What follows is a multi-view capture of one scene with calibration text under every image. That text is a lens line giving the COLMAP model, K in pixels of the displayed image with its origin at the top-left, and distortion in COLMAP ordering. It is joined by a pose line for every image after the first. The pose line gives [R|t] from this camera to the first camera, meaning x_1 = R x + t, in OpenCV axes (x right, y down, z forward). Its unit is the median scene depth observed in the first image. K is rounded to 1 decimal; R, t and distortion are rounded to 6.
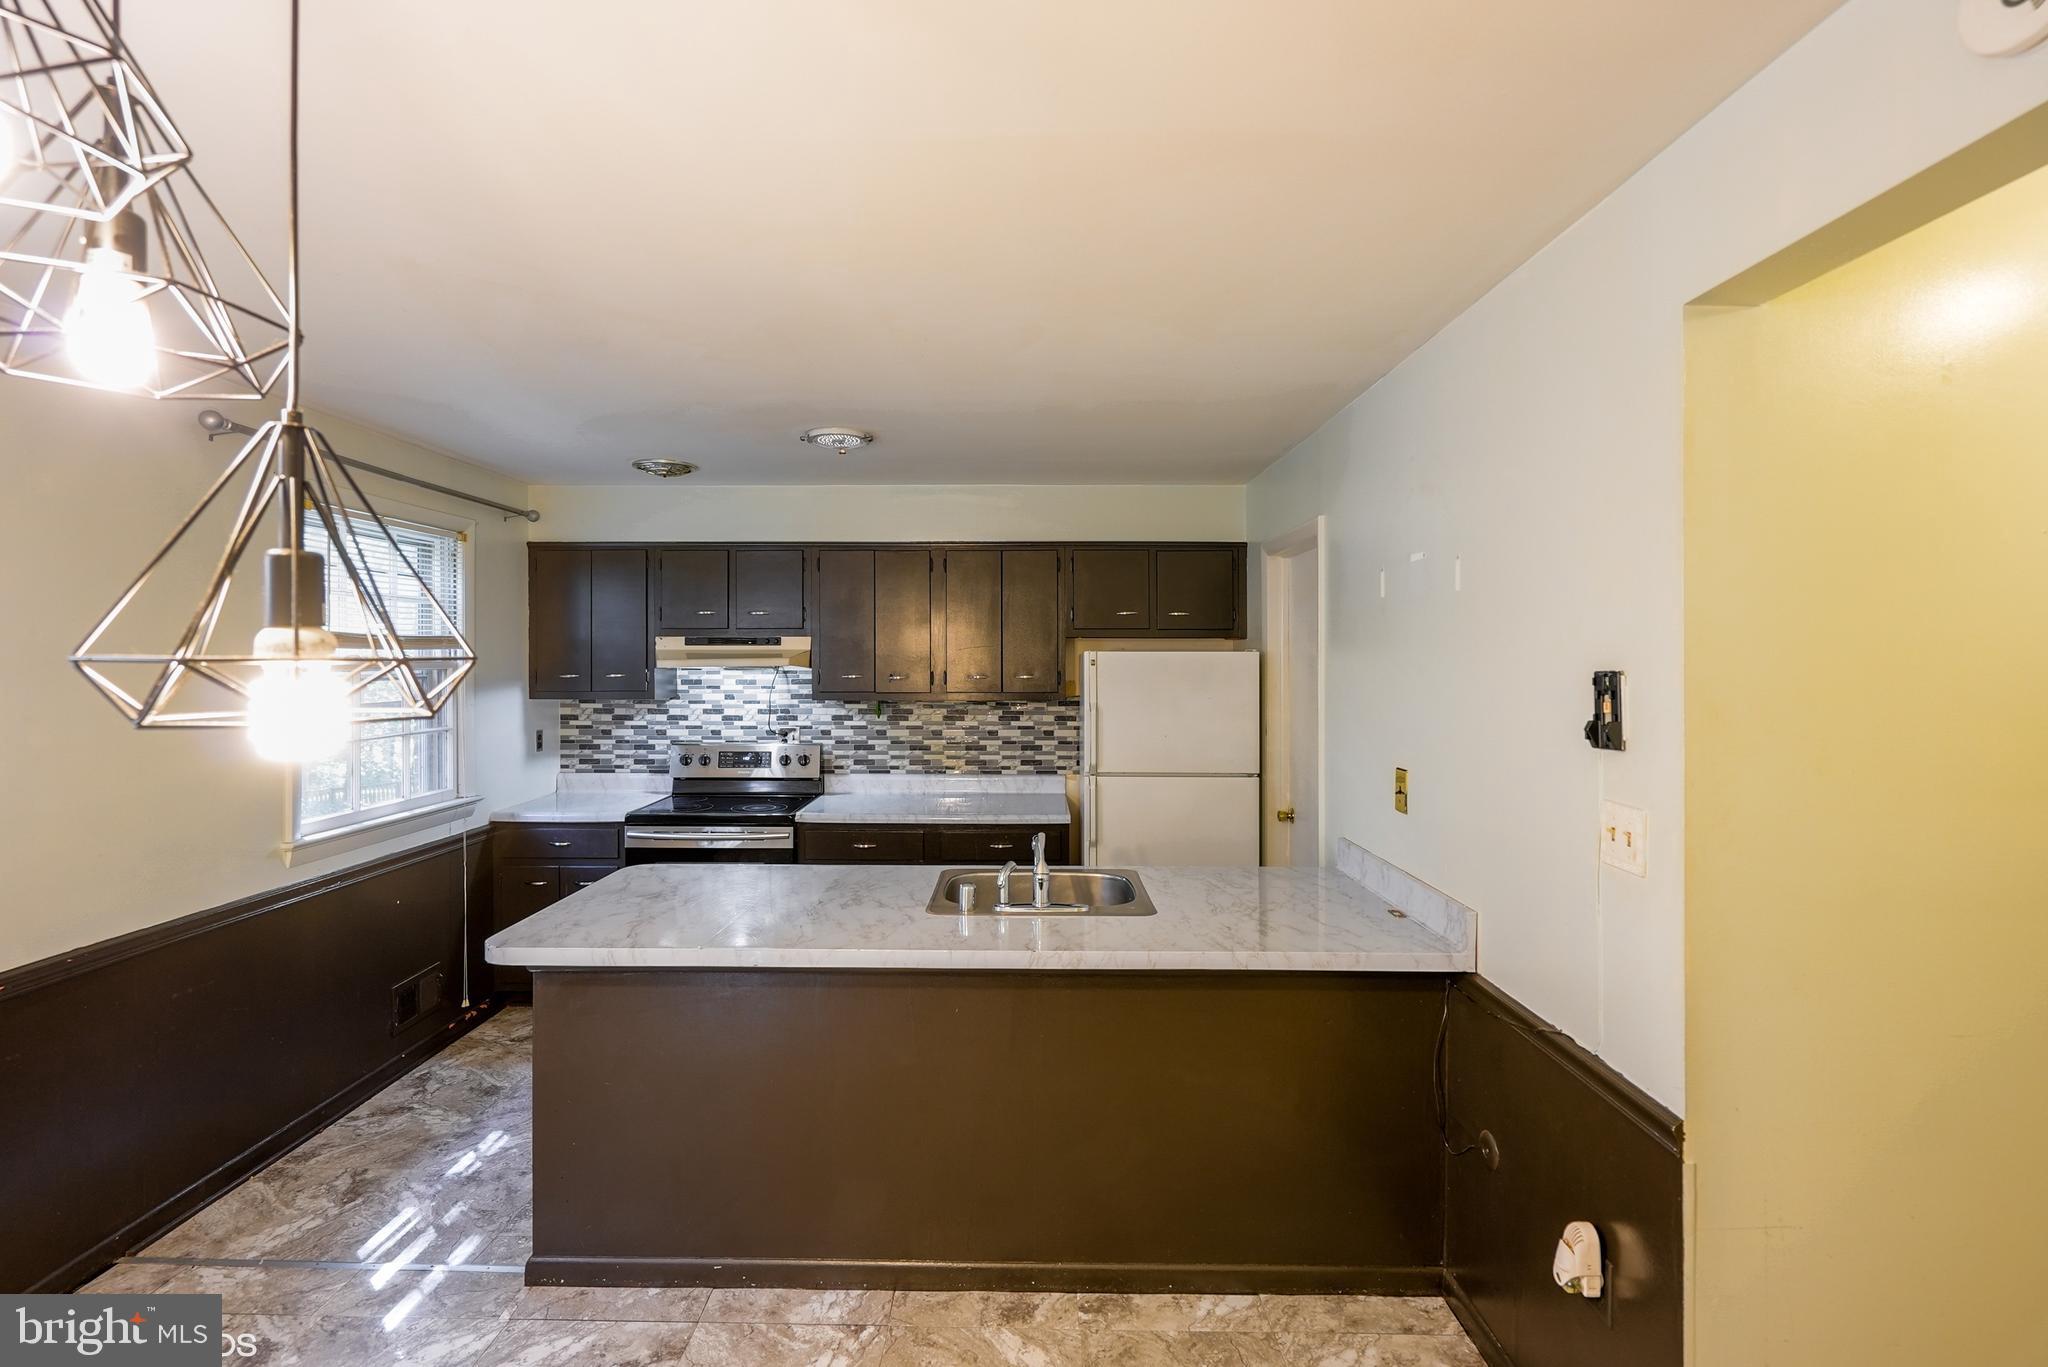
lens RADIAL K [[951.5, 0, 1025.9], [0, 951.5, 666.4], [0, 0, 1]] dist [-0.014308, 0.004106]
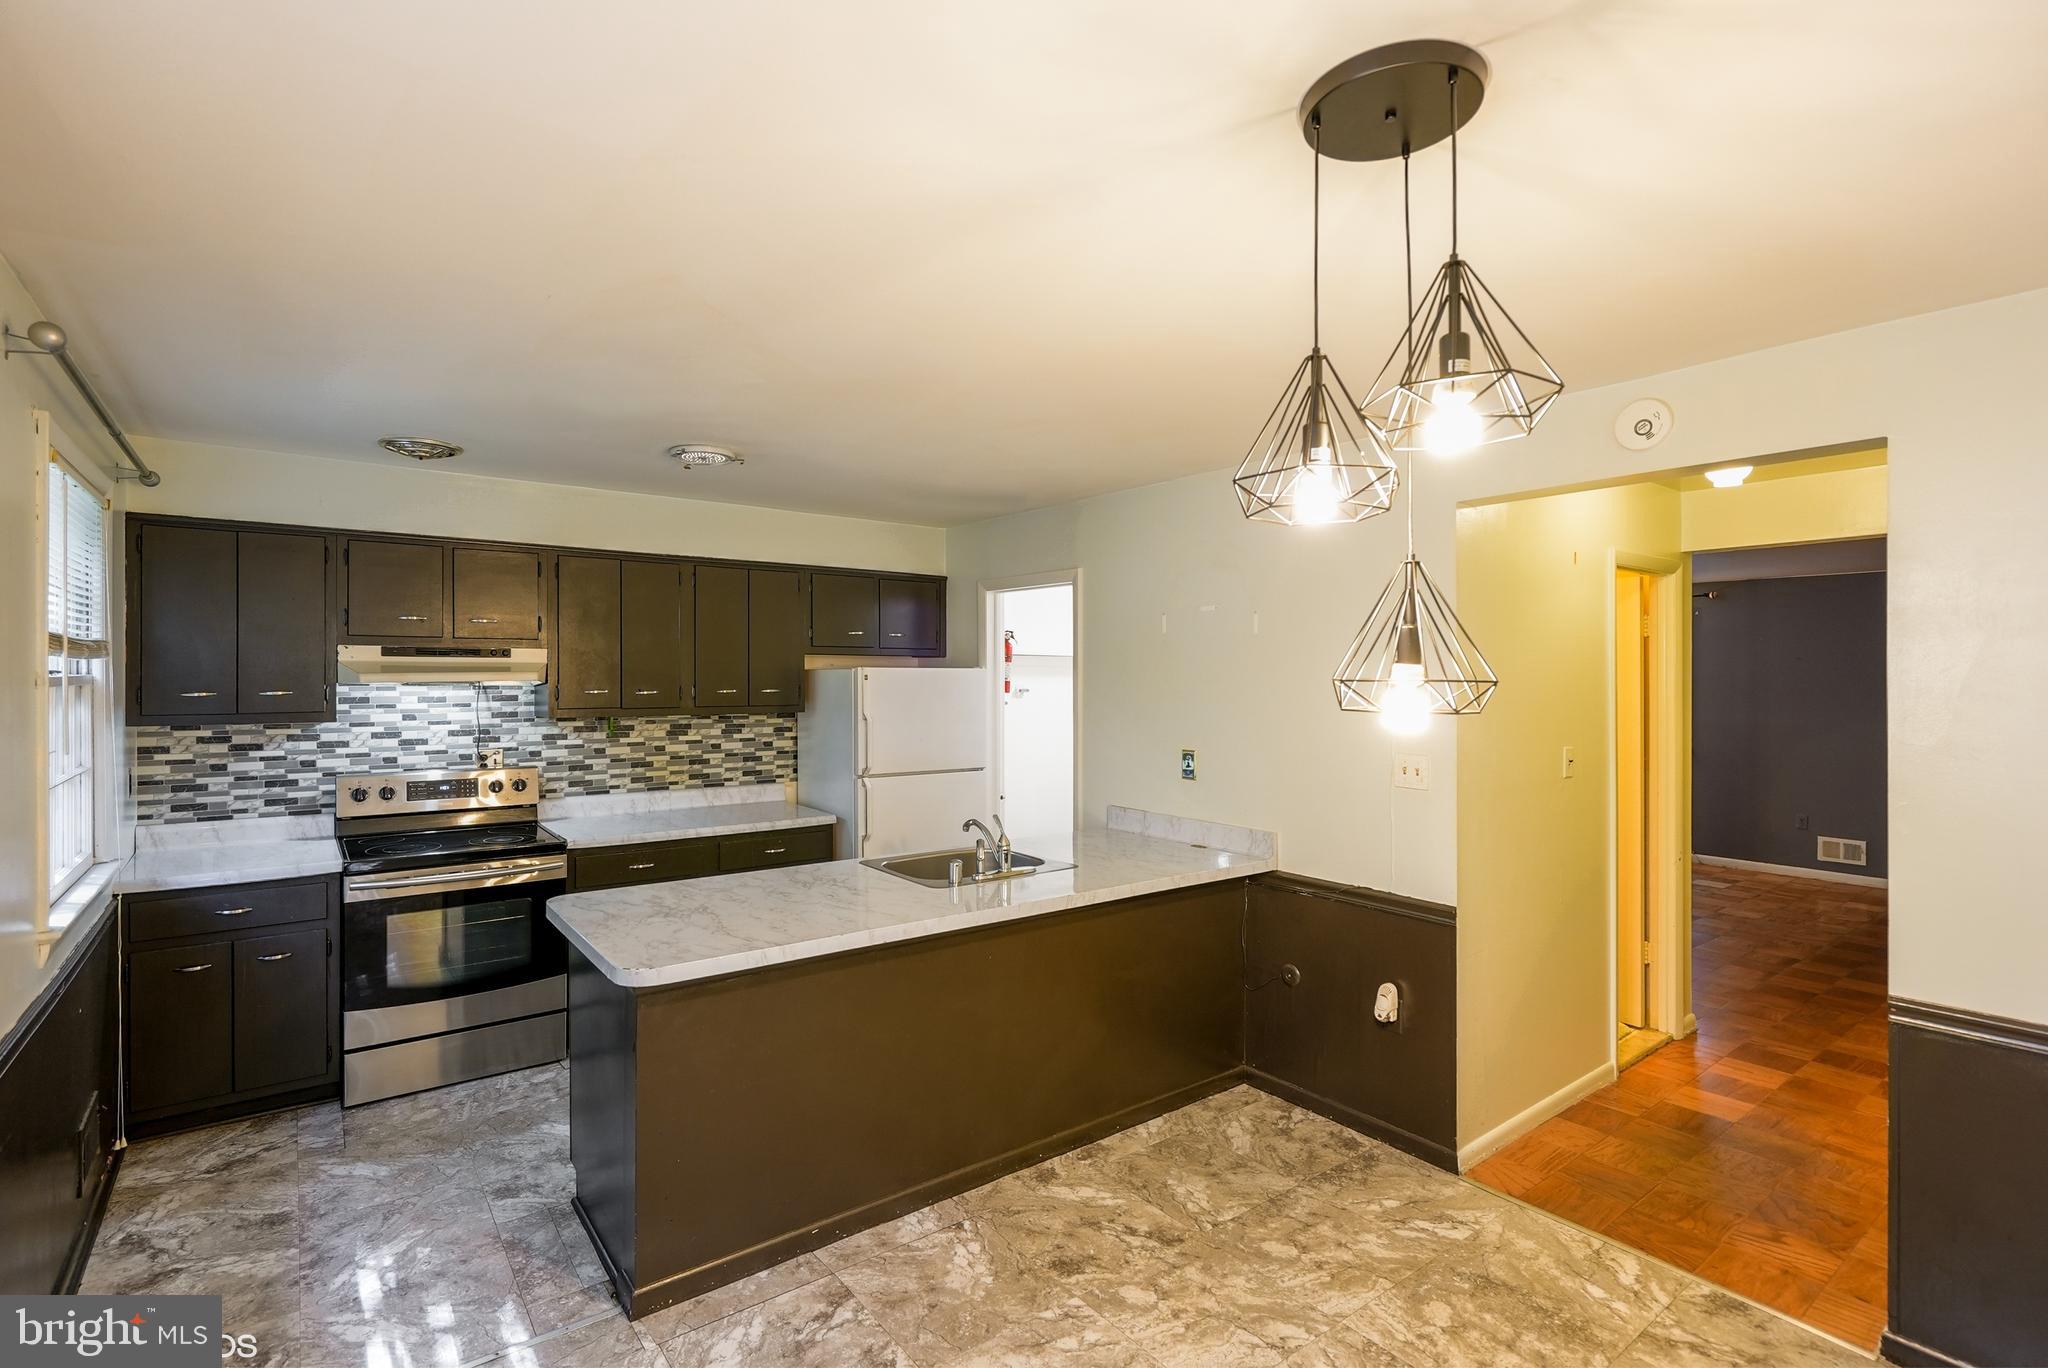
lens RADIAL K [[951.5, 0, 1036.7], [0, 951.5, 686.2], [0, 0, 1]] dist [-0.014308, 0.004106]
pose [[0.783567, -0.005336, 0.621285, -0.414602], [0.000632, 0.999969, 0.007791, -0.001791], [-0.621307, -0.005712, 0.783546, -0.007536]]
